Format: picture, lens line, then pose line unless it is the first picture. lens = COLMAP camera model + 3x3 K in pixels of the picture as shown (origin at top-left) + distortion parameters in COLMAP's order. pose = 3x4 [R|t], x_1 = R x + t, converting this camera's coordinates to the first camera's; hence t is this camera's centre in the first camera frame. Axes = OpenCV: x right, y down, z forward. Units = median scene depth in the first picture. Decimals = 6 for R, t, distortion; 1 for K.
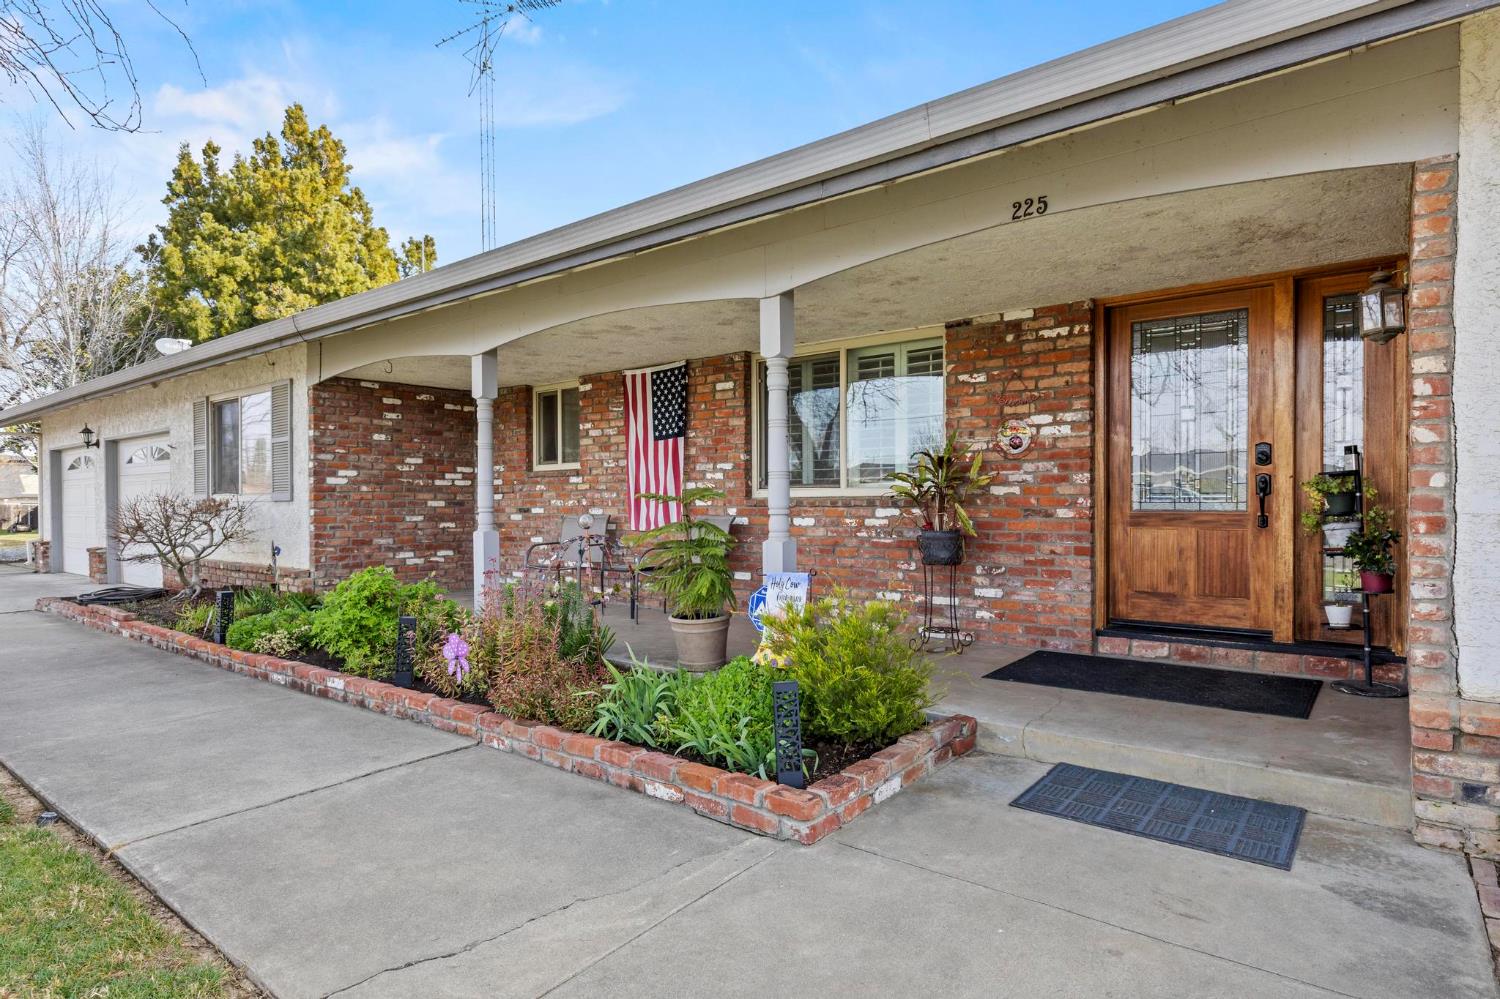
lens RADIAL K [[816.1, 0, 749.3], [0, 816.1, 502.2], [0, 0, 1]] dist [0.000329, 0.000040]
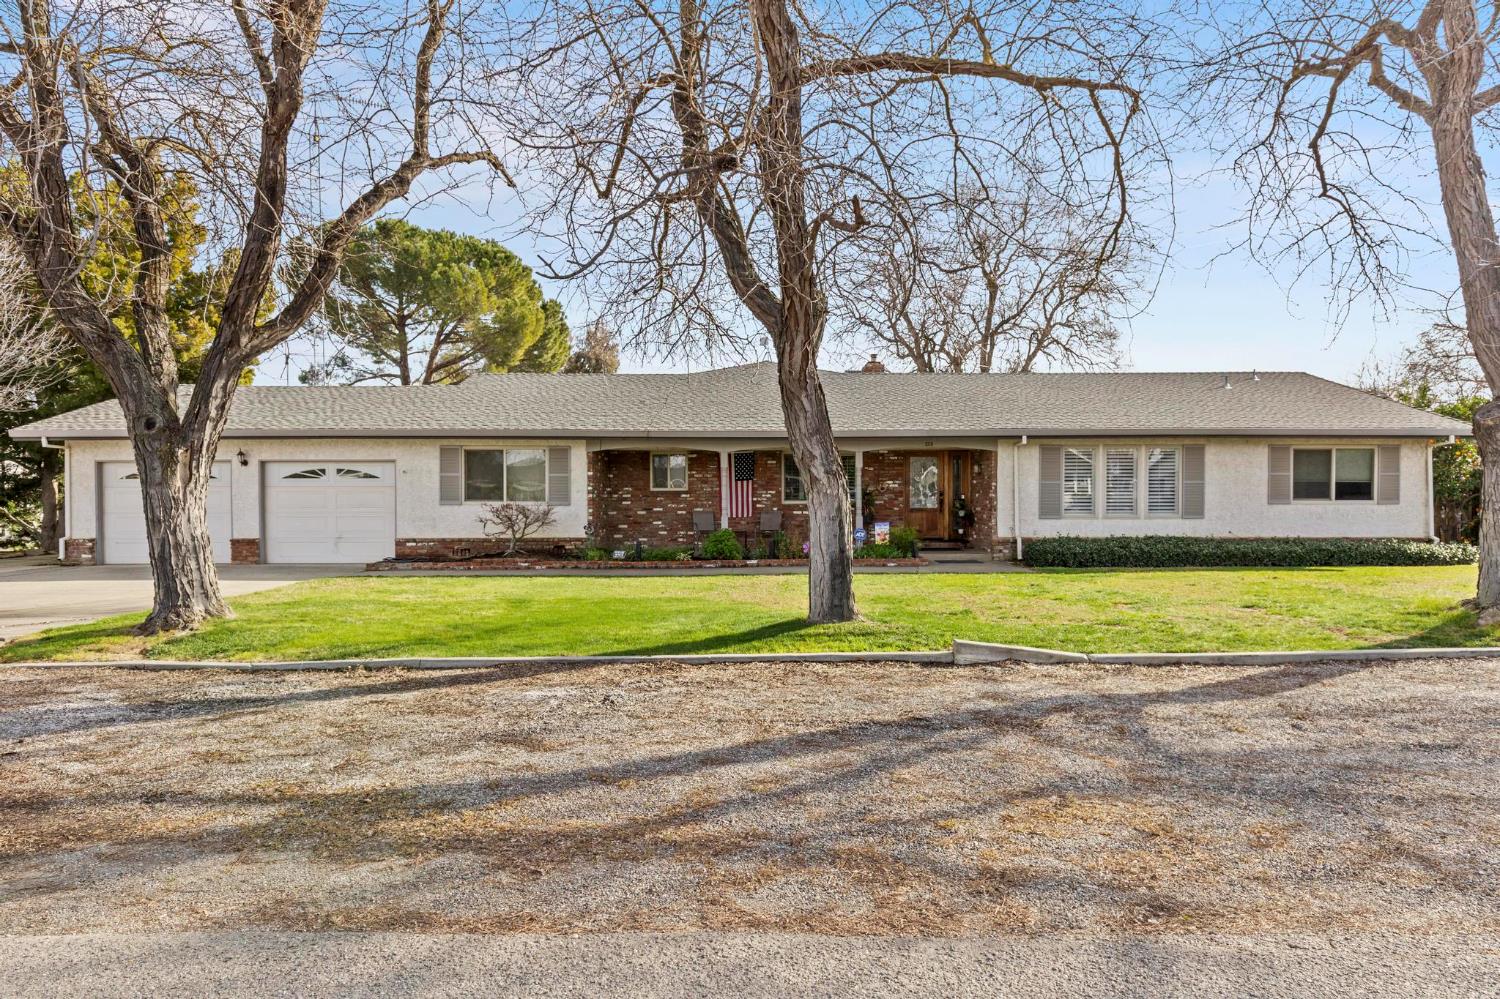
lens RADIAL K [[816.1, 0, 750.1], [0, 816.1, 501.0], [0, 0, 1]] dist [0.000329, 0.000040]
pose [[0.814867, 0.002103, 0.579644, -1.600617], [-0.000680, 0.999996, -0.002672, -0.007466], [-0.579647, 0.001783, 0.814865, -1.117996]]
